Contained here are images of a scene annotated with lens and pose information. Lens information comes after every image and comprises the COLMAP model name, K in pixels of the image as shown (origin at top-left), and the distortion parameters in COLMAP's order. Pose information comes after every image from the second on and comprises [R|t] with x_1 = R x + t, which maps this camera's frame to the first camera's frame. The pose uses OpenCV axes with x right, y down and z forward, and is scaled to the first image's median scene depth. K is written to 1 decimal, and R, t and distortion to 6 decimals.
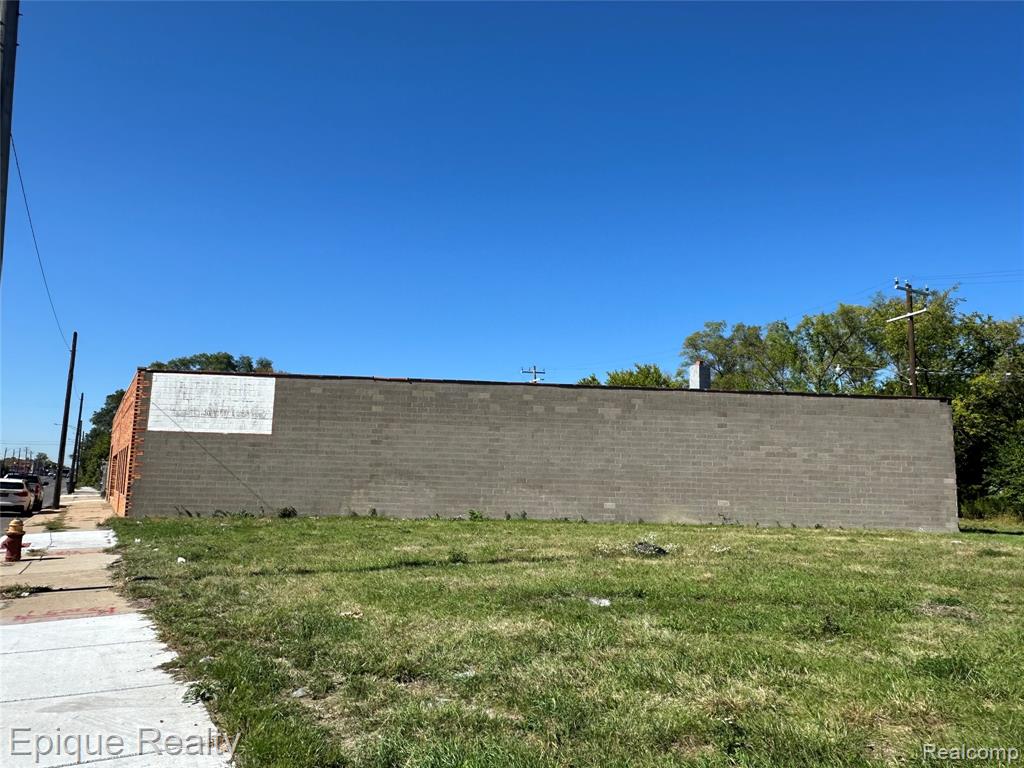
lens RADIAL K [[712.0, 0, 513.2], [0, 712.0, 389.1], [0, 0, 1]] dist [0.002376, 0.001068]
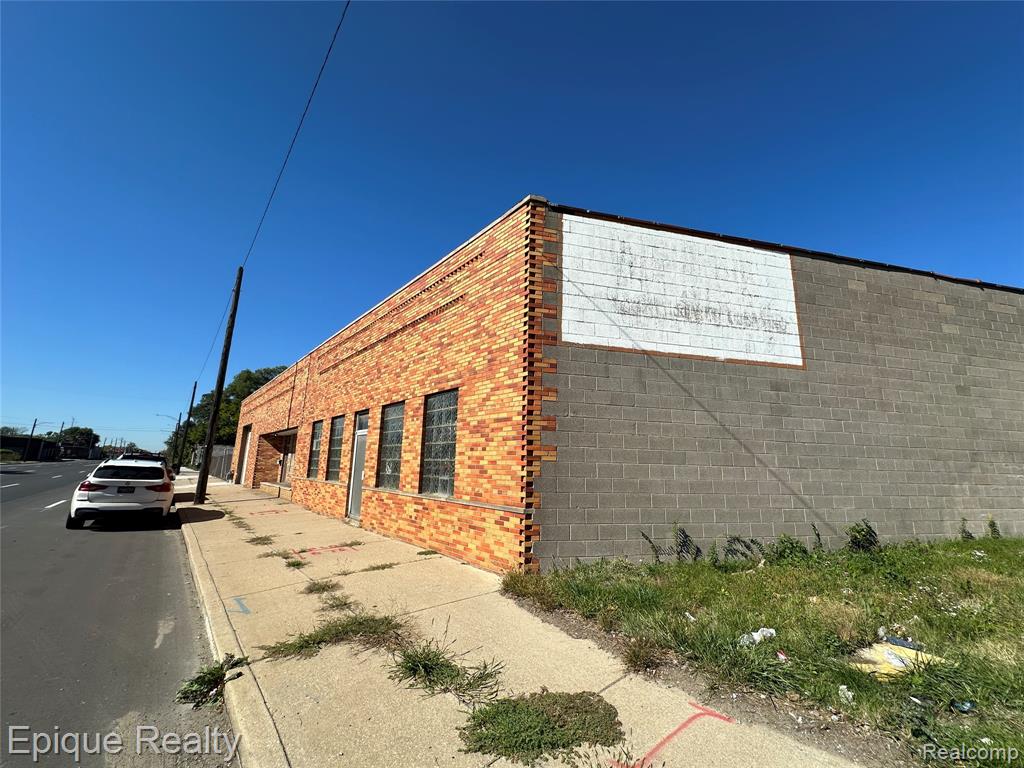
lens RADIAL K [[396.8, 0, 505.6], [0, 396.8, 385.9], [0, 0, 1]] dist [-0.001509, 0.000005]
pose [[0.985358, 0.031471, 0.167567, -0.576852], [-0.021243, 0.997820, -0.062487, 0.097254], [-0.169168, 0.058013, 0.983878, 0.775941]]
